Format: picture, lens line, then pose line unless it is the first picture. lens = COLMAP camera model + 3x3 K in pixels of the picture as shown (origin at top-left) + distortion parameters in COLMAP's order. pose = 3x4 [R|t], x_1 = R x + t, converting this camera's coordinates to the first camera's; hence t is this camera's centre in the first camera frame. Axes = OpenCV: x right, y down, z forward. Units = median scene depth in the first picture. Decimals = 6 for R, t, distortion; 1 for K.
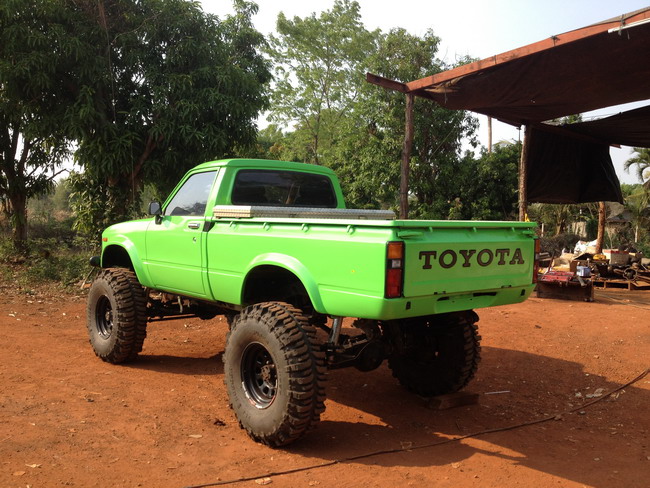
lens RADIAL K [[644.8, 0, 325.0], [0, 644.8, 244.0], [0, 0, 1]] dist [0.137825, -0.345469]
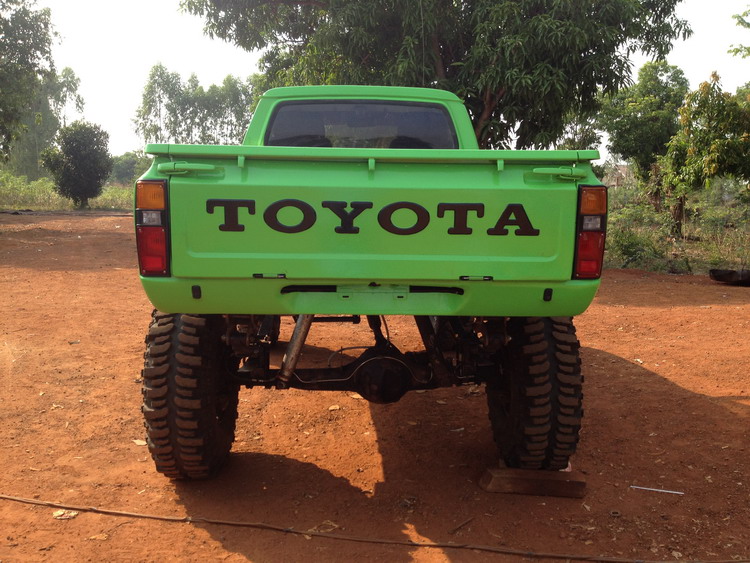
lens RADIAL K [[744.0, 0, 375.0], [0, 744.0, 281.5], [0, 0, 1]] dist [0.137825, -0.345469]
pose [[0.764768, 0.062762, -0.641241, 0.639595], [-0.025914, 0.997435, 0.066719, 0.033246], [0.643784, -0.034407, 0.764433, 0.536794]]
